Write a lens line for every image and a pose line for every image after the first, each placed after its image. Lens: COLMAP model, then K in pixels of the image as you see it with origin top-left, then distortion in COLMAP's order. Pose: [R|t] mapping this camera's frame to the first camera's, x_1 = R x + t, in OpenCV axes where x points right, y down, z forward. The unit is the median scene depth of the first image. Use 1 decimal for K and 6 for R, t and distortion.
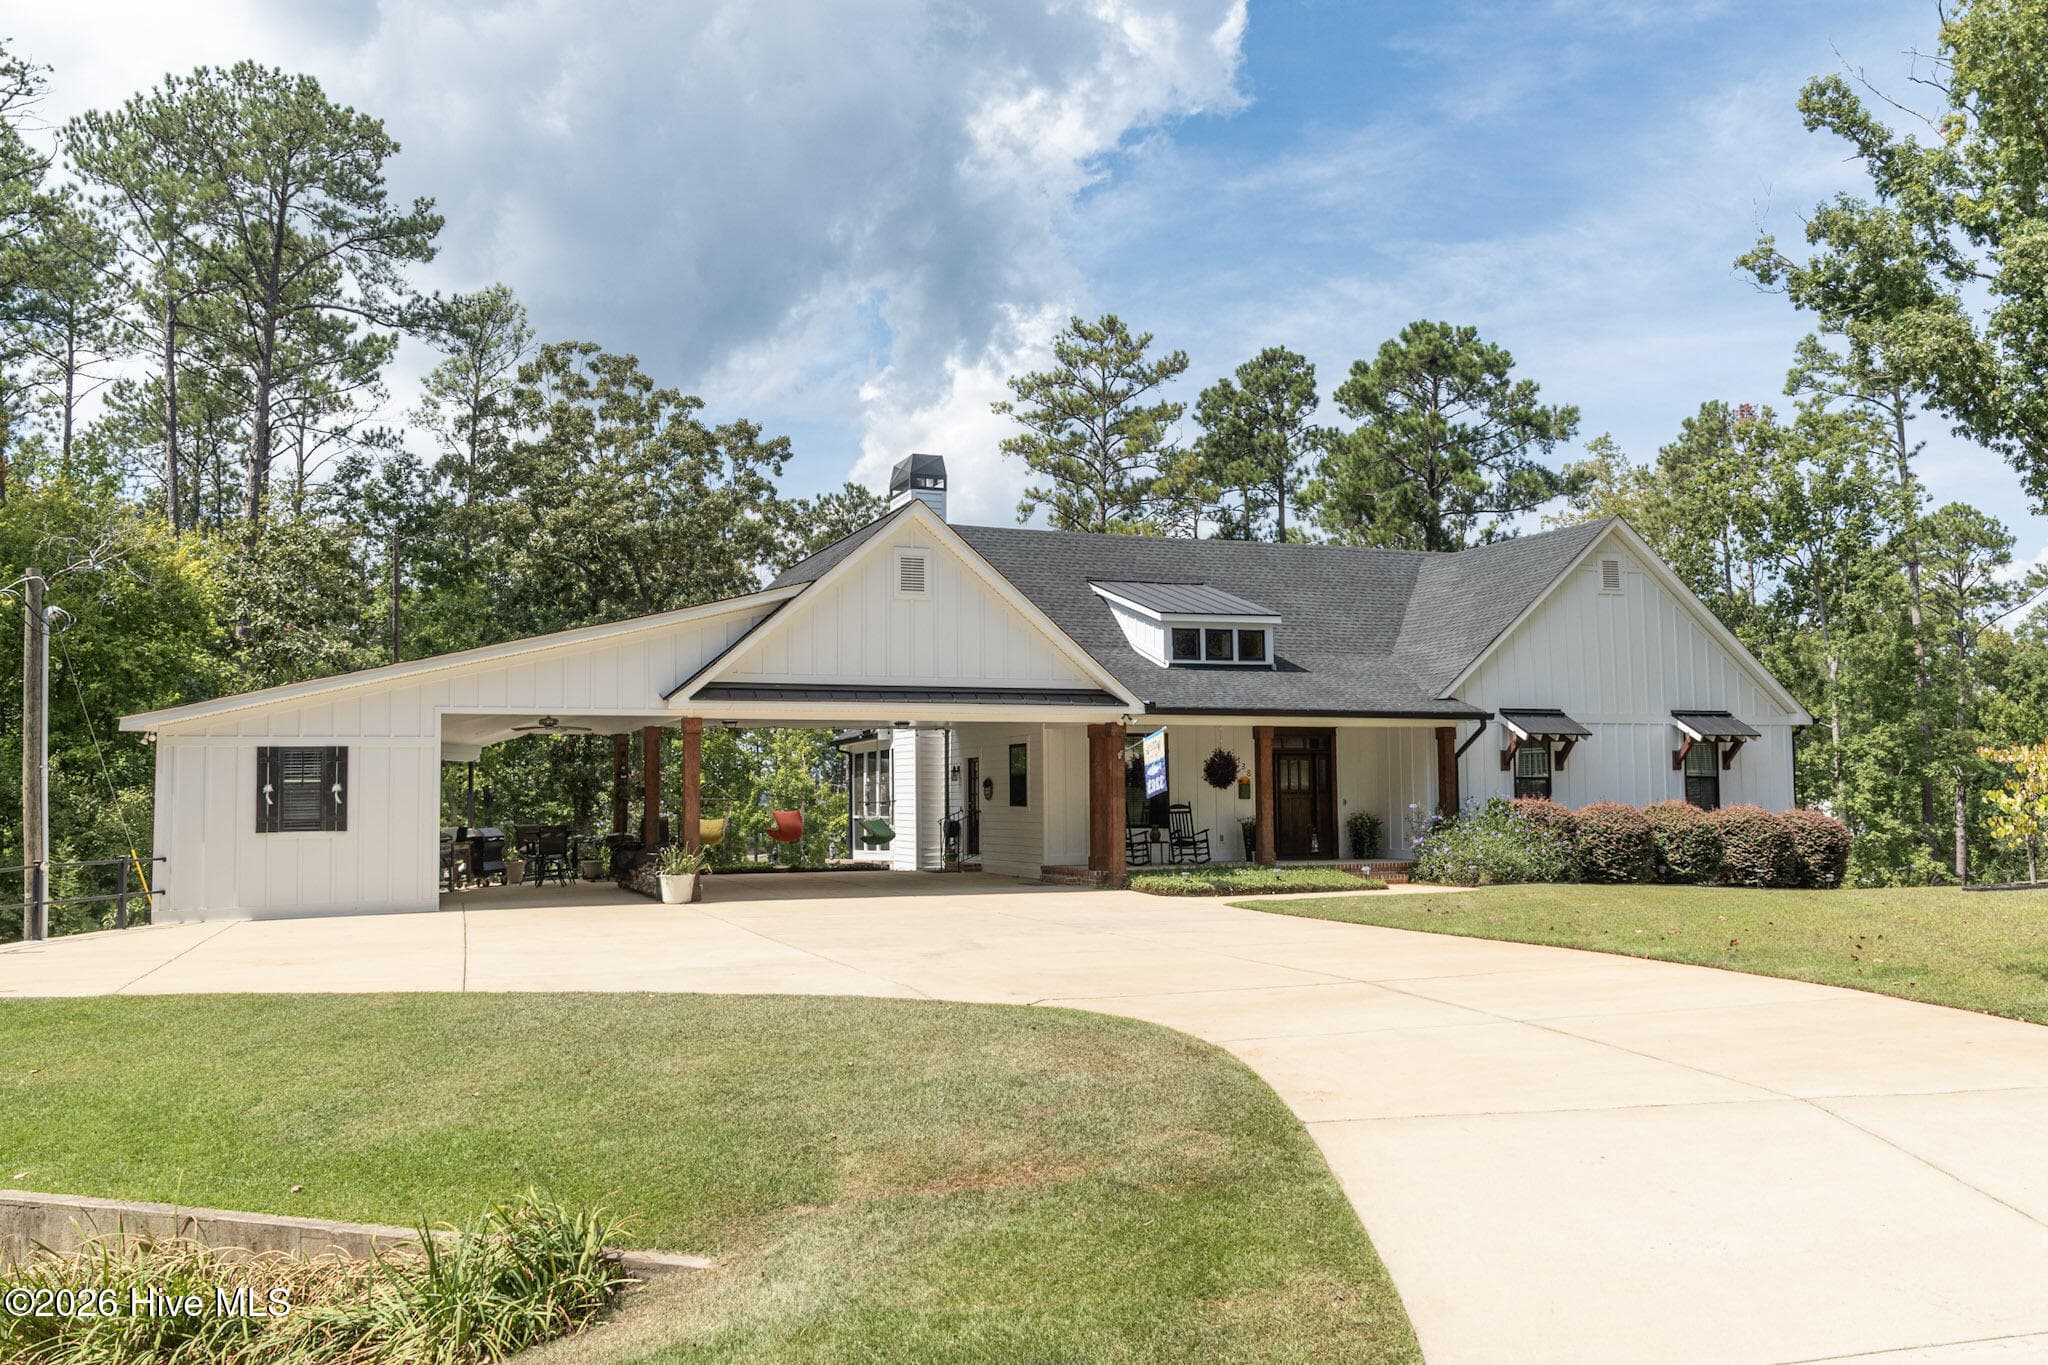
lens RADIAL K [[1694.0, 0, 1057.8], [0, 1694.0, 758.7], [0, 0, 1]] dist [-0.046877, 0.079131]
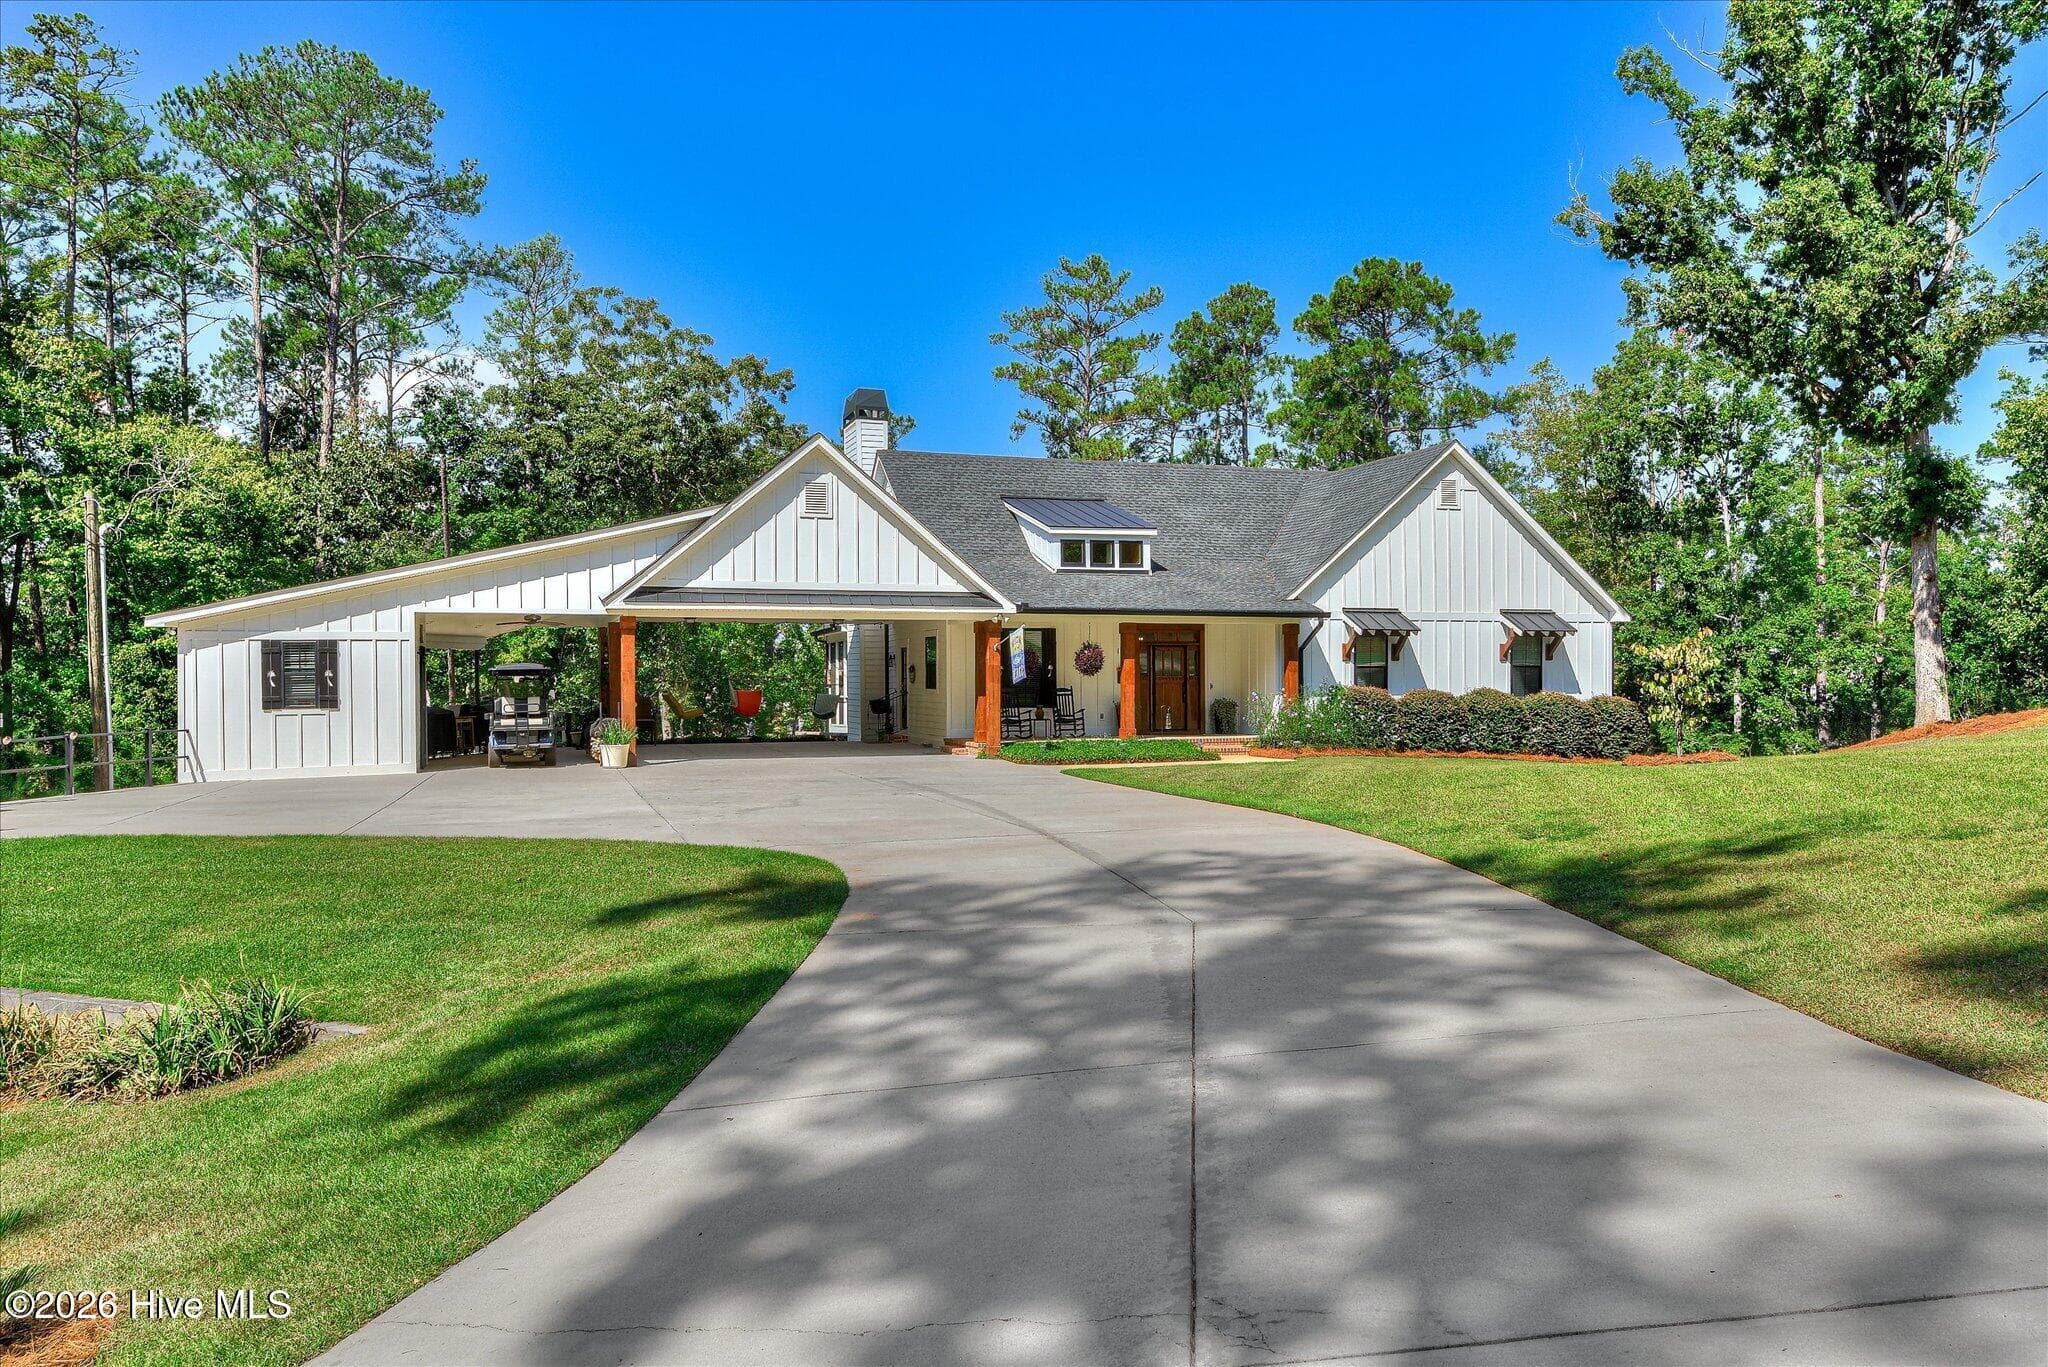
lens RADIAL K [[1494.5, 0, 1051.8], [0, 1494.5, 743.0], [0, 0, 1]] dist [-0.000354, 0.020676]
pose [[0.998994, 0.005723, -0.044476, 0.069839], [-0.002794, 0.997840, 0.065636, -0.002392], [0.044755, -0.065446, 0.996852, -0.031877]]
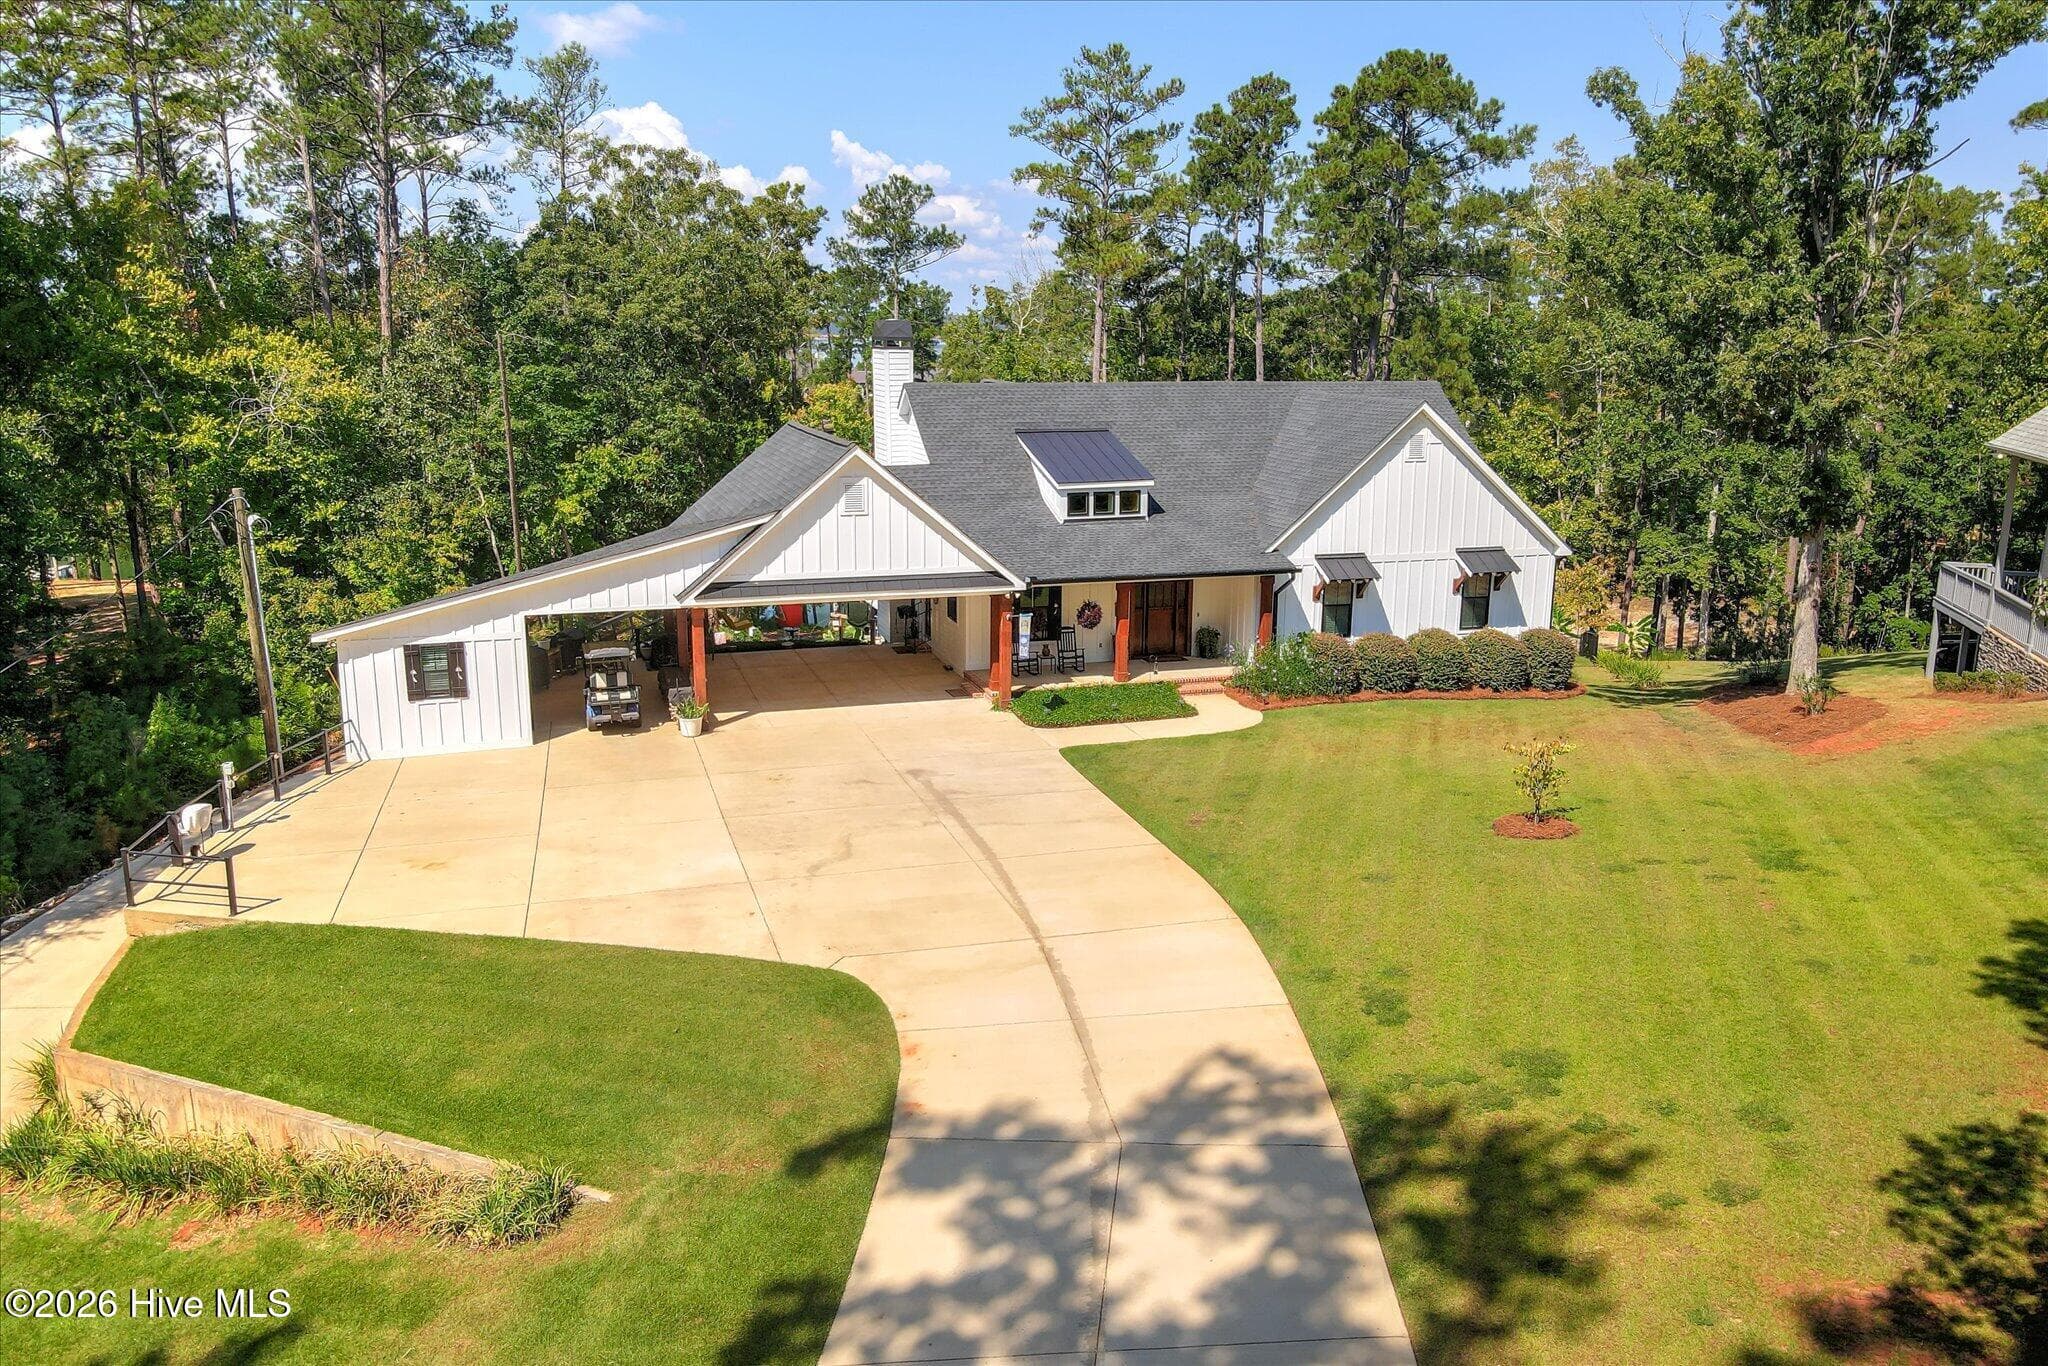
lens RADIAL K [[1494.5, 0, 1056.7], [0, 1494.5, 732.6], [0, 0, 1]] dist [-0.000354, 0.020676]
pose [[0.998177, 0.030222, -0.052242, 0.081544], [-0.014177, 0.958782, 0.283790, -0.148772], [0.058666, -0.282532, 0.957462, -0.120254]]
